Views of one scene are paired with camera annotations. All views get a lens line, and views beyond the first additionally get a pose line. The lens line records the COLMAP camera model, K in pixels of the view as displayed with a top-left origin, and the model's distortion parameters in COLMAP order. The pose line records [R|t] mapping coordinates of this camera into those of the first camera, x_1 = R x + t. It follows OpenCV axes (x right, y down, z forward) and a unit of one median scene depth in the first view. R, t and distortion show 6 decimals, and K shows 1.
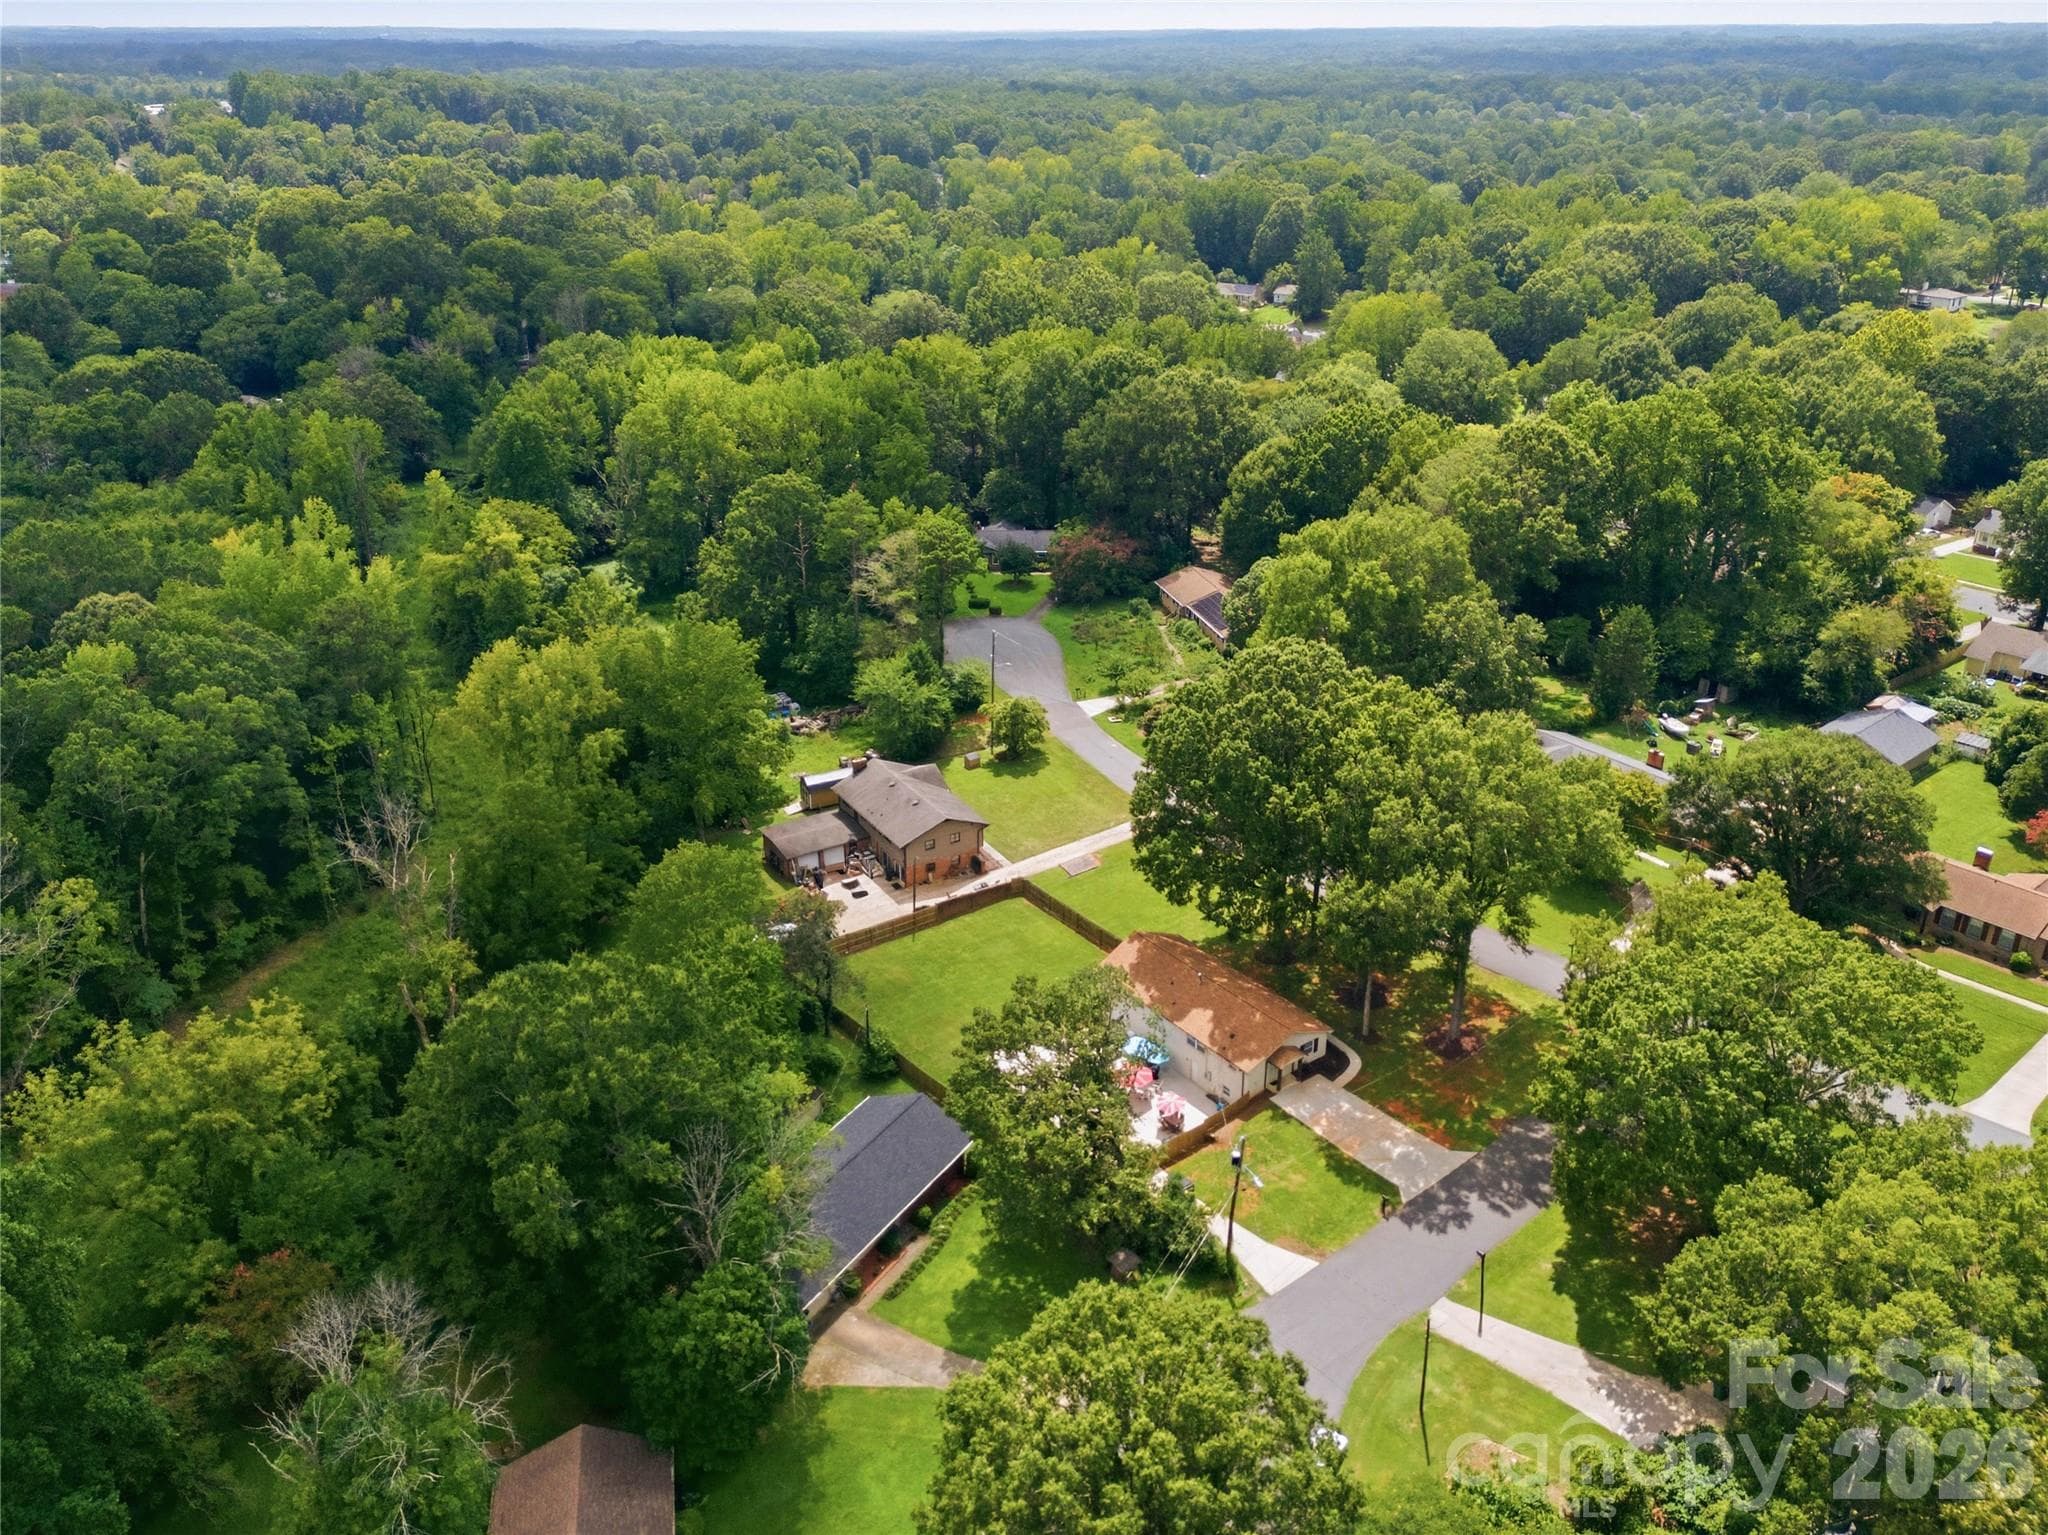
lens RADIAL K [[1581.3, 0, 1024.0], [0, 1581.3, 767.5], [0, 0, 1]] dist [0.105968, -0.103312]
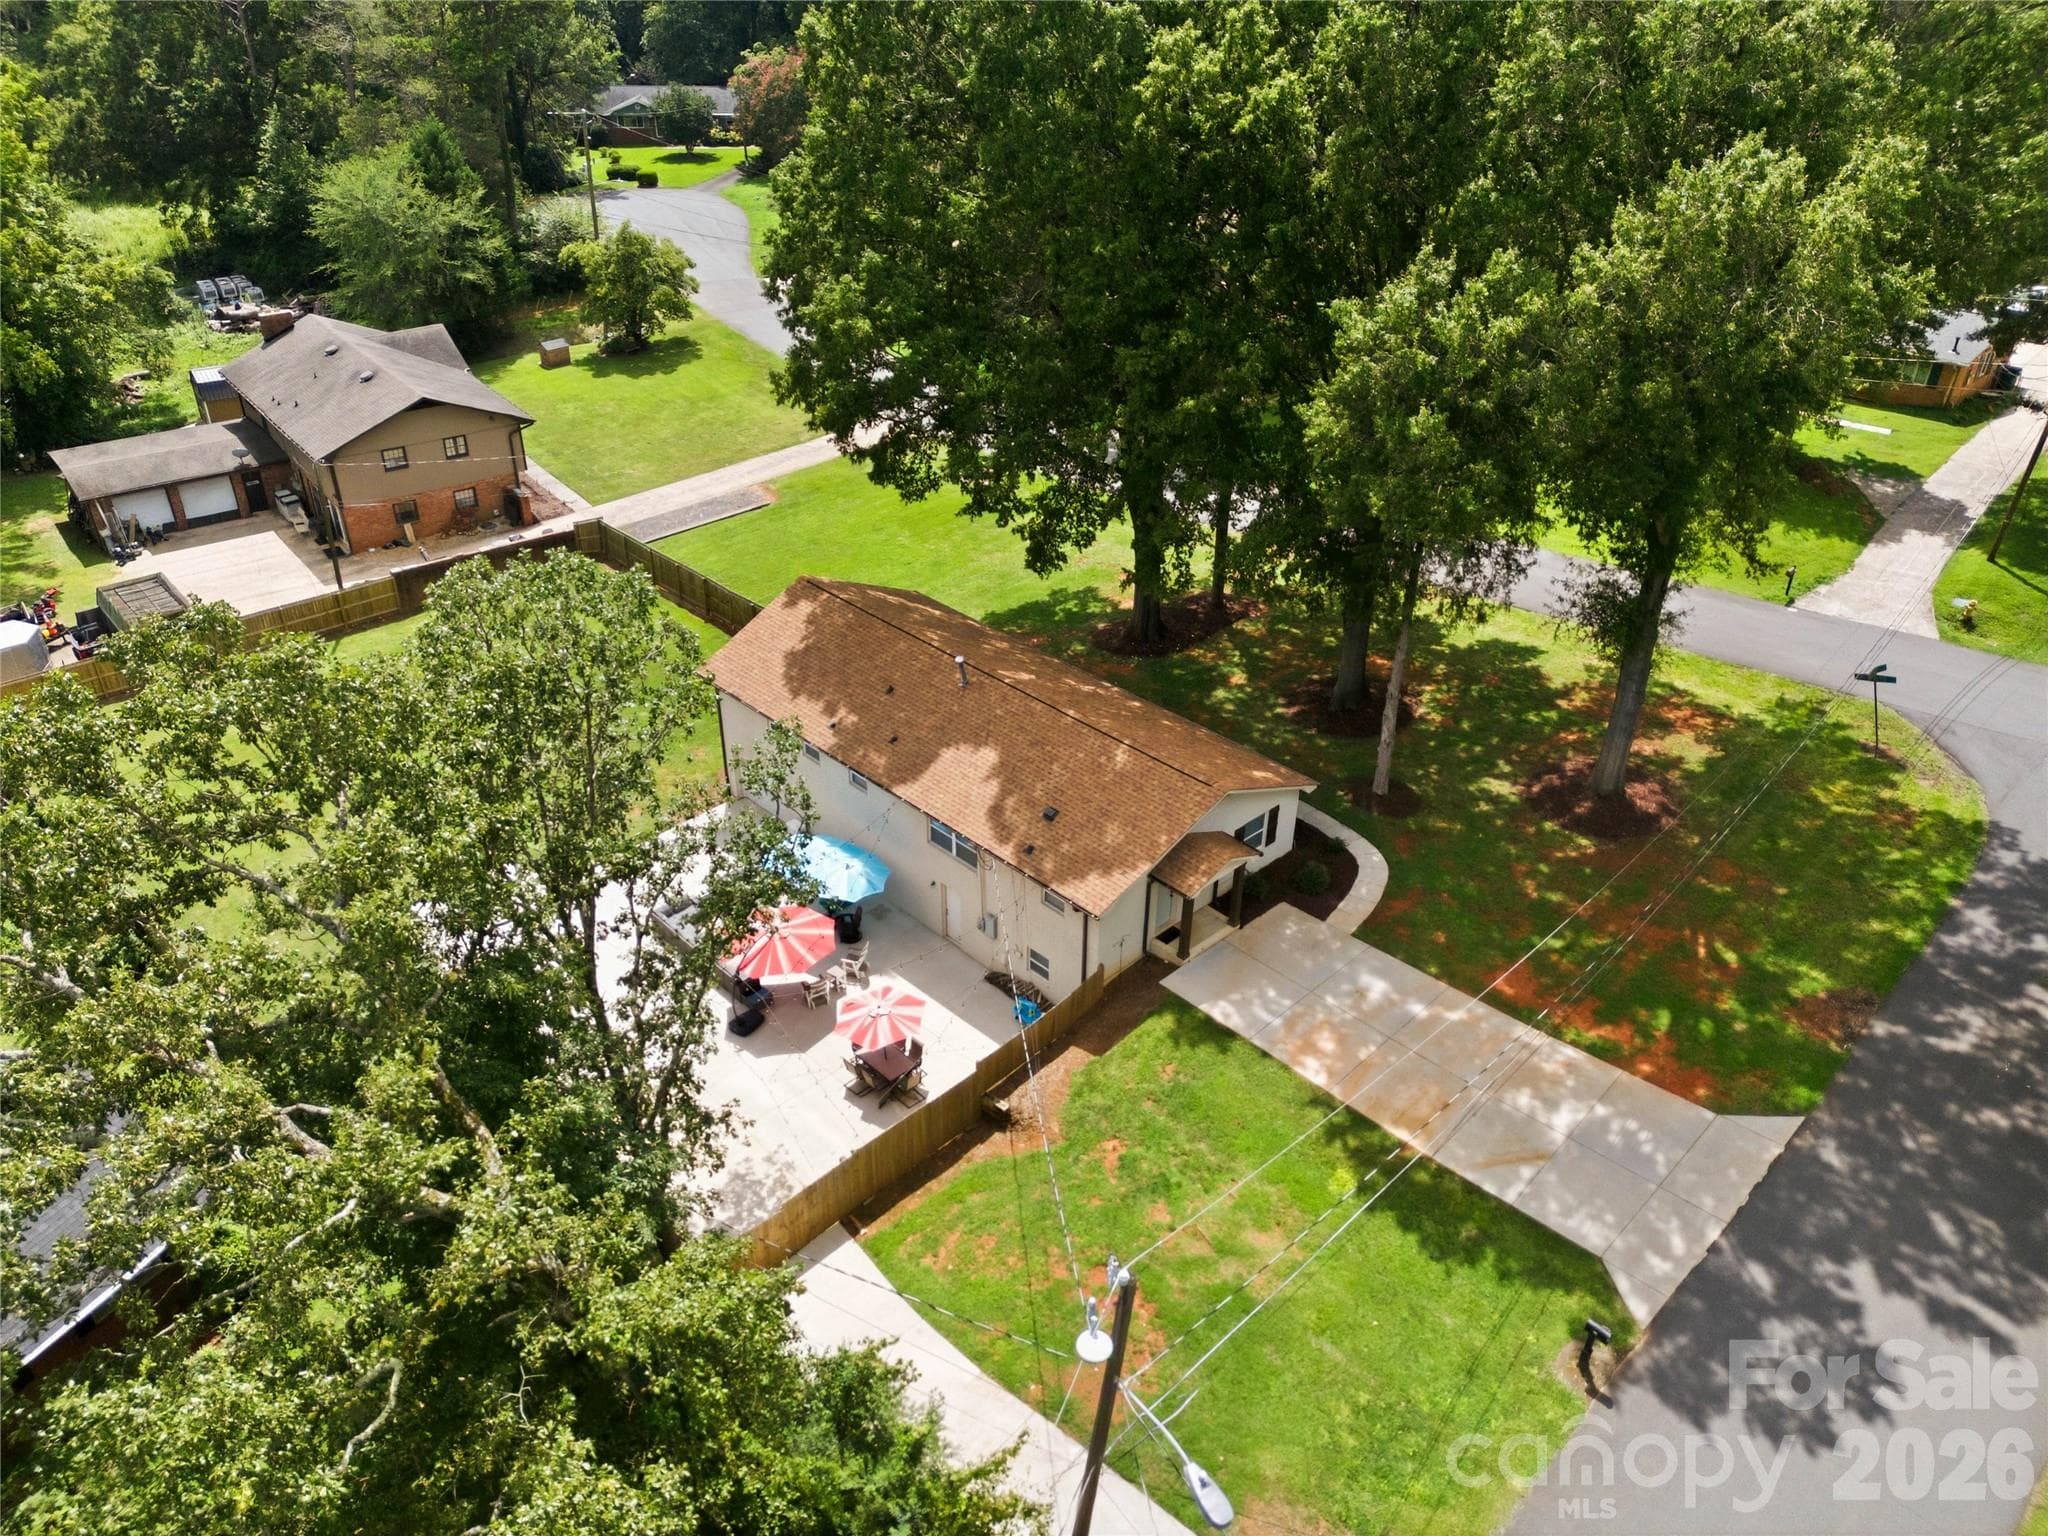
lens RADIAL K [[1446.6, 0, 1018.7], [0, 1446.6, 839.4], [0, 0, 1]] dist [0.090167, -0.063499]
pose [[0.992242, -0.056988, 0.110494, 0.087510], [0.037992, 0.985230, 0.166967, 0.120044], [-0.118377, -0.161474, 0.979752, 0.681668]]
